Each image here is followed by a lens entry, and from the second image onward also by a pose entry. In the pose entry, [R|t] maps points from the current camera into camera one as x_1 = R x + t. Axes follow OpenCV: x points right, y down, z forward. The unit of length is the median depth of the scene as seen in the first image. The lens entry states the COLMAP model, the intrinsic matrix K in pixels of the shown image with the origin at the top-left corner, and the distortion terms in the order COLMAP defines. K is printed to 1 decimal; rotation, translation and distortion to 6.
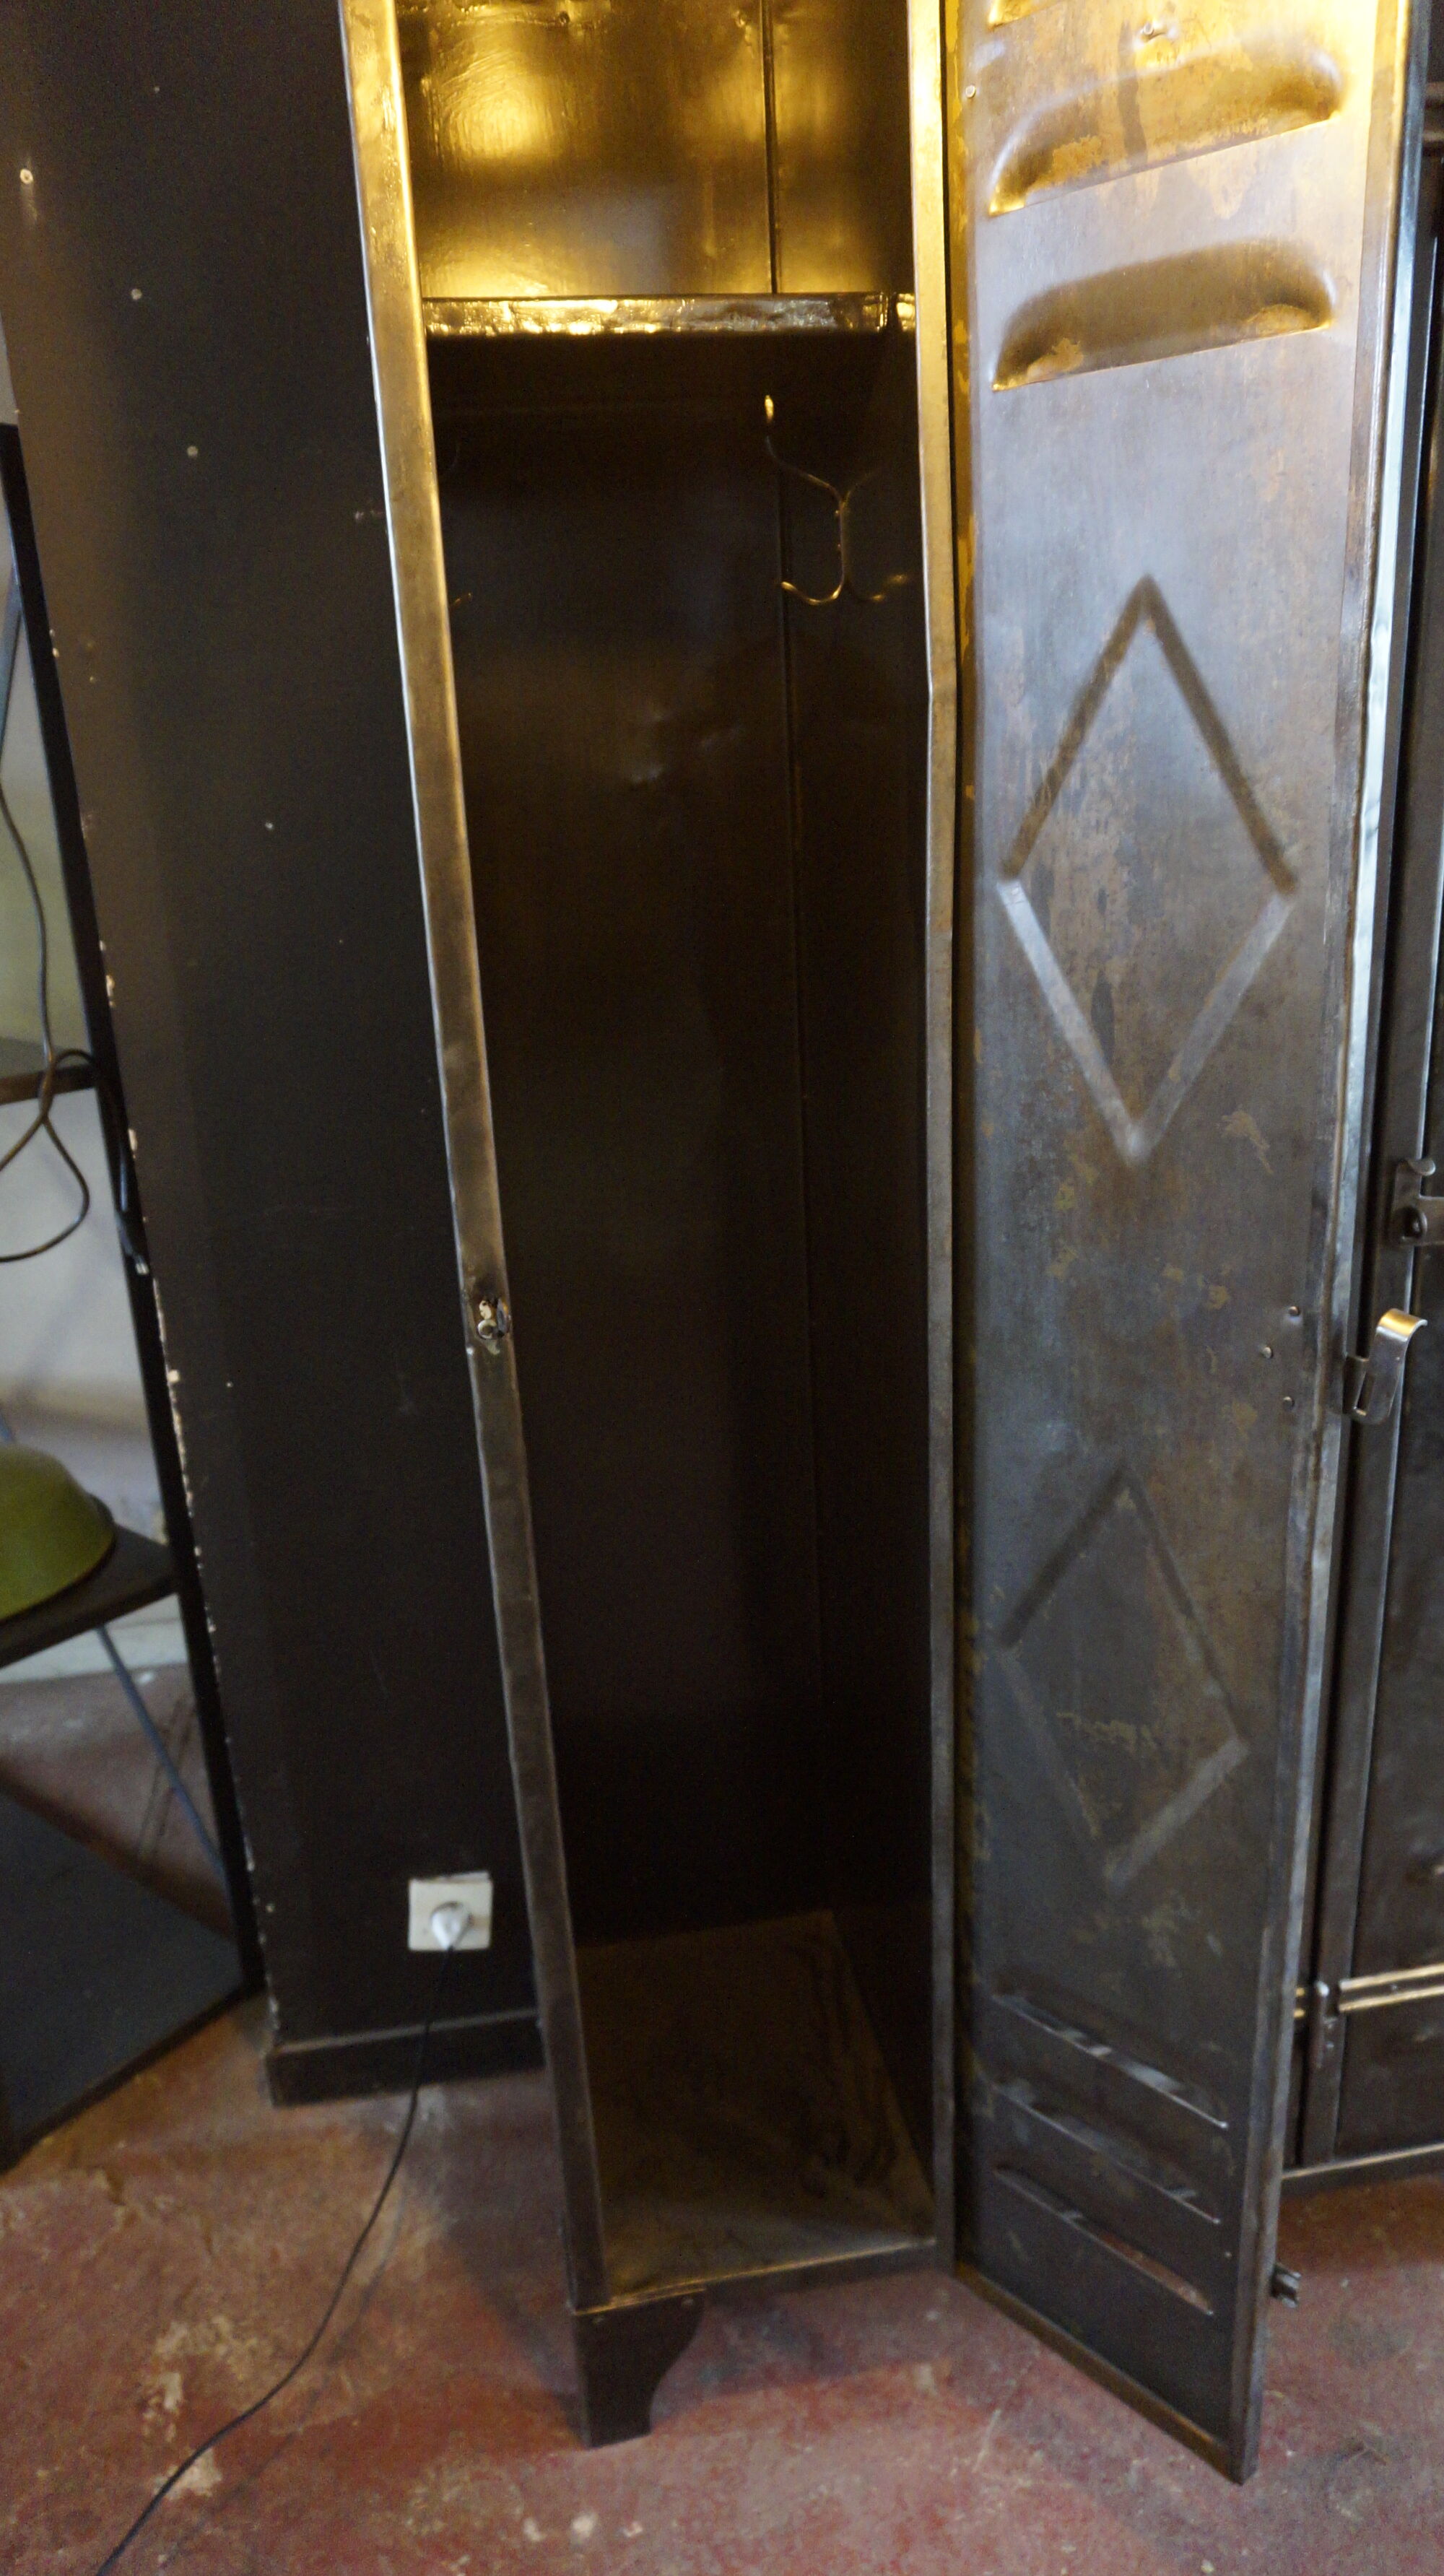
lens RADIAL K [[1735.2, 0, 722.0], [0, 1735.2, 1288.0], [0, 0, 1]] dist [-0.066100, 0.055588]
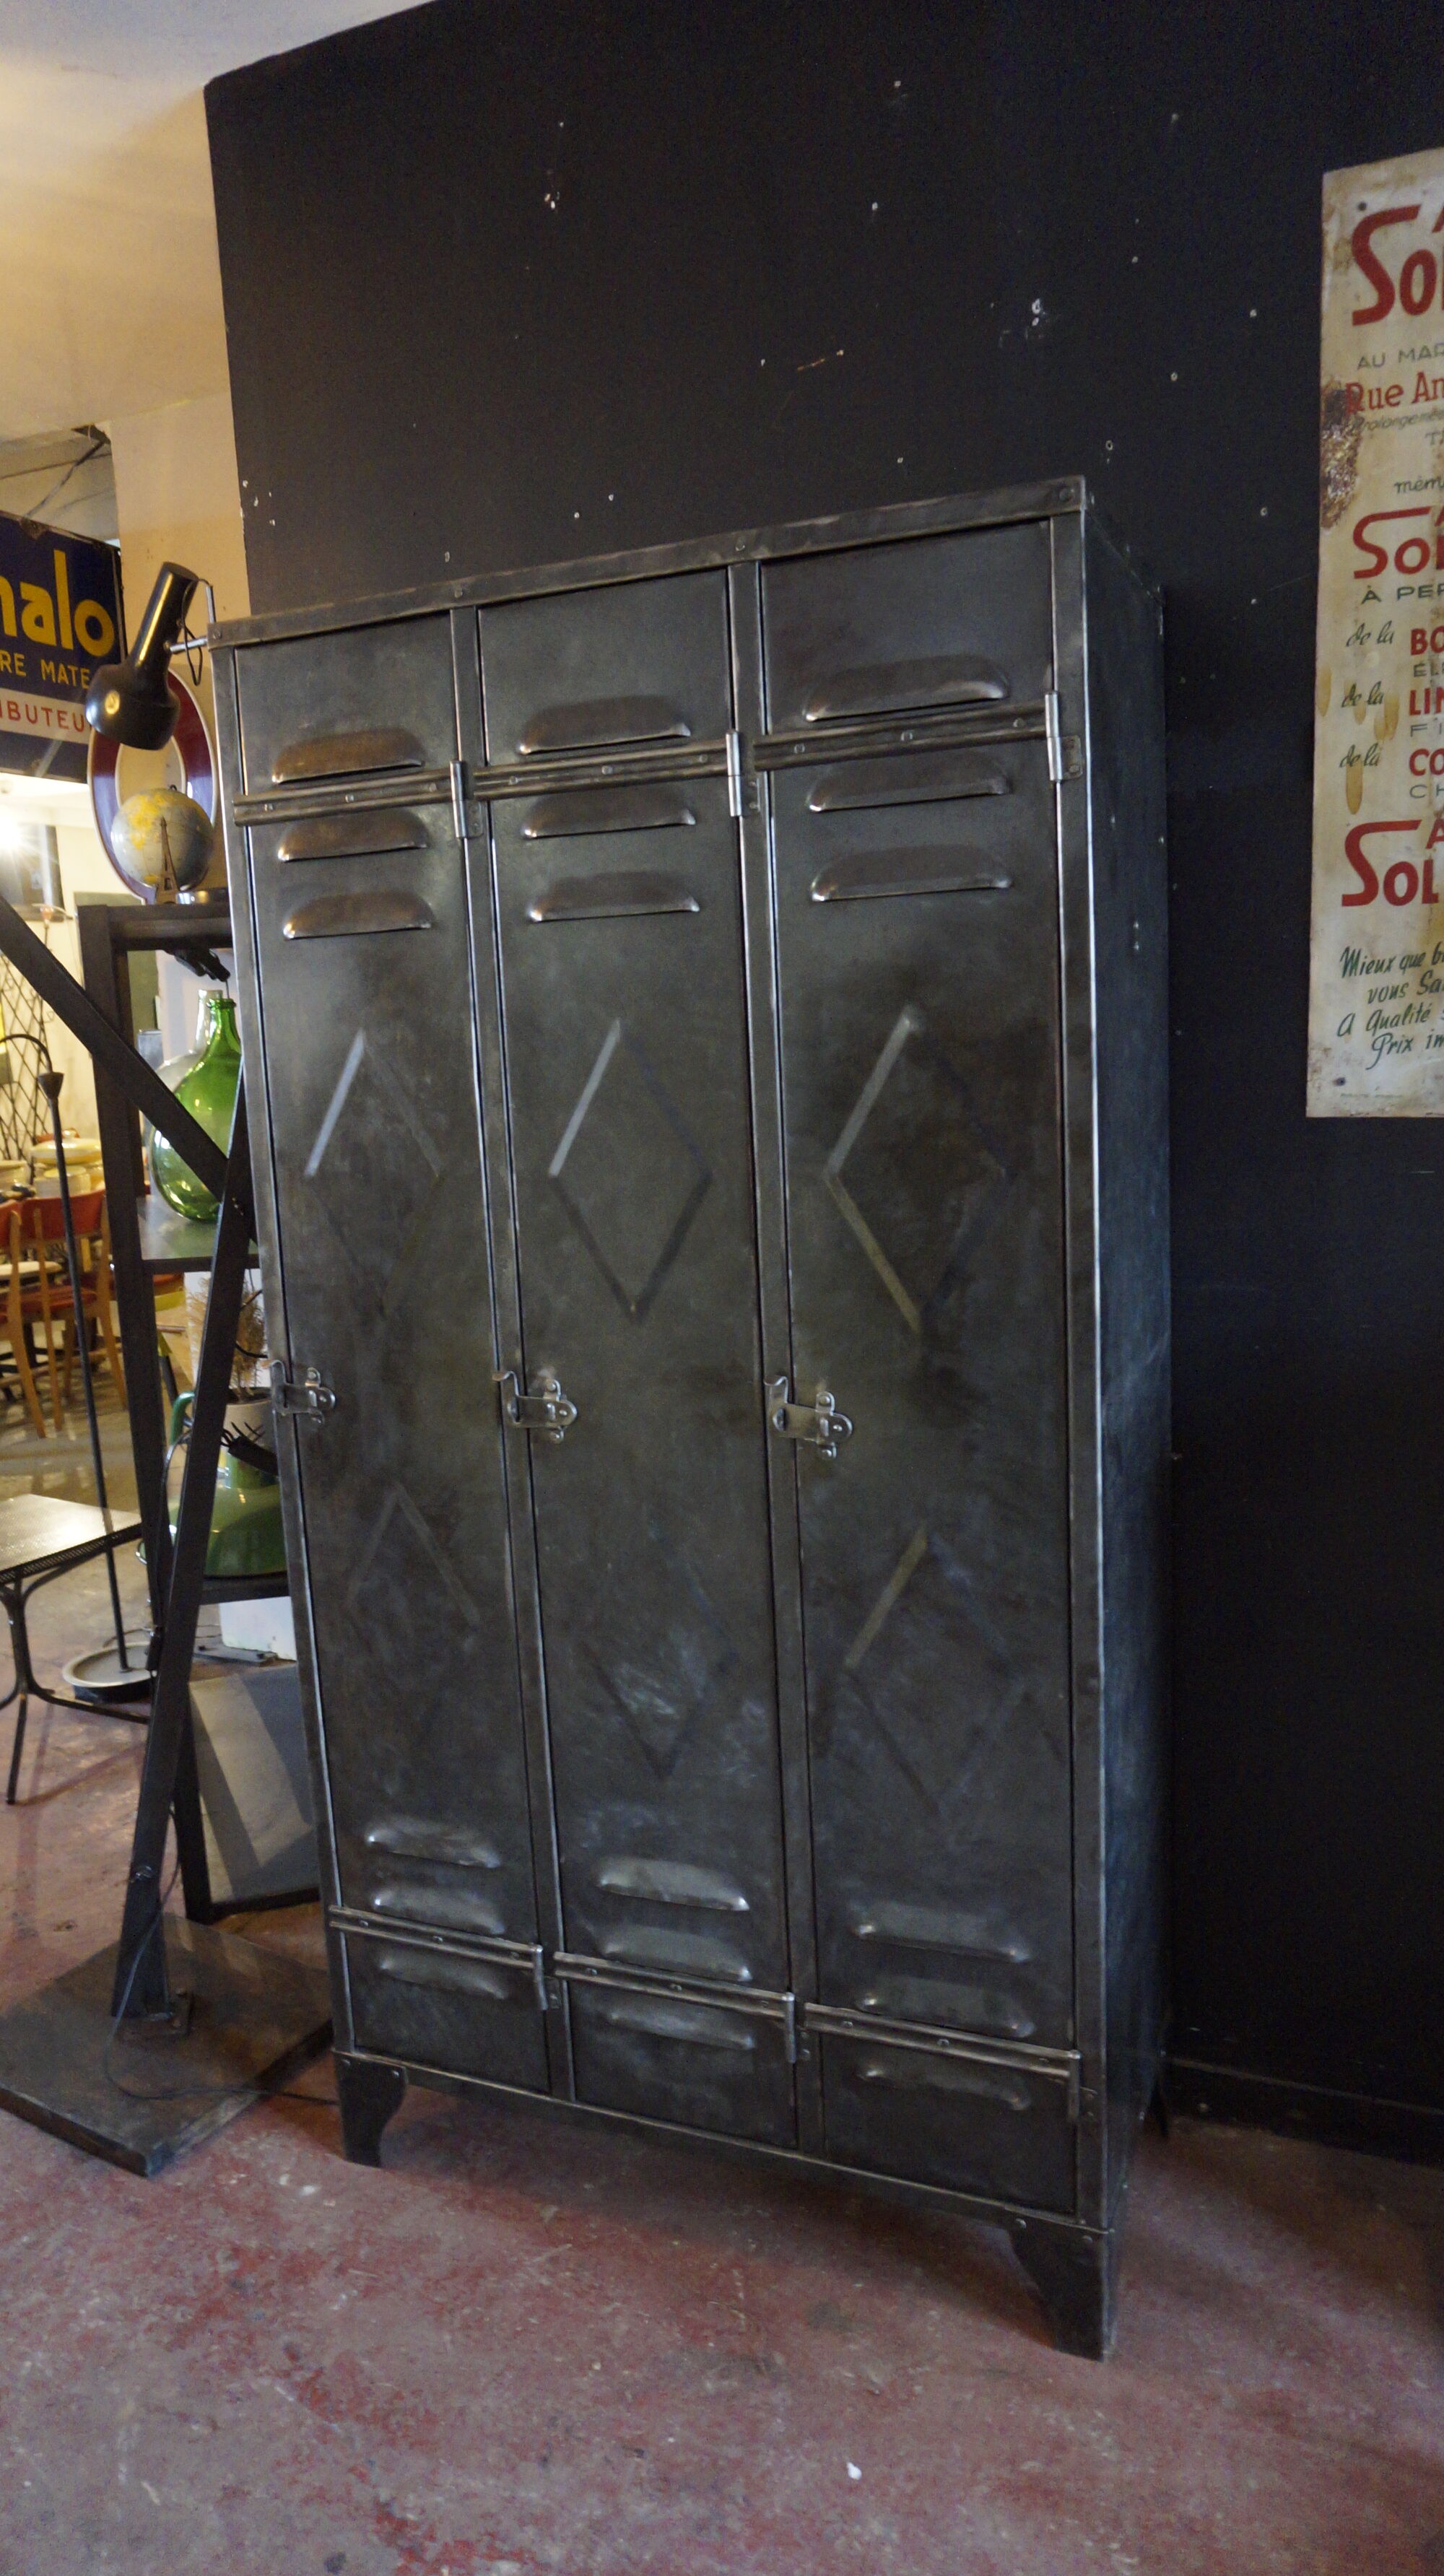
lens RADIAL K [[1735.2, 0, 722.0], [0, 1735.2, 1288.0], [0, 0, 1]] dist [-0.066100, 0.055588]
pose [[0.839227, 0.093153, -0.535743, 0.996439], [-0.161362, 0.983503, -0.081761, -0.018088], [0.519288, 0.155064, 0.840414, -0.246081]]
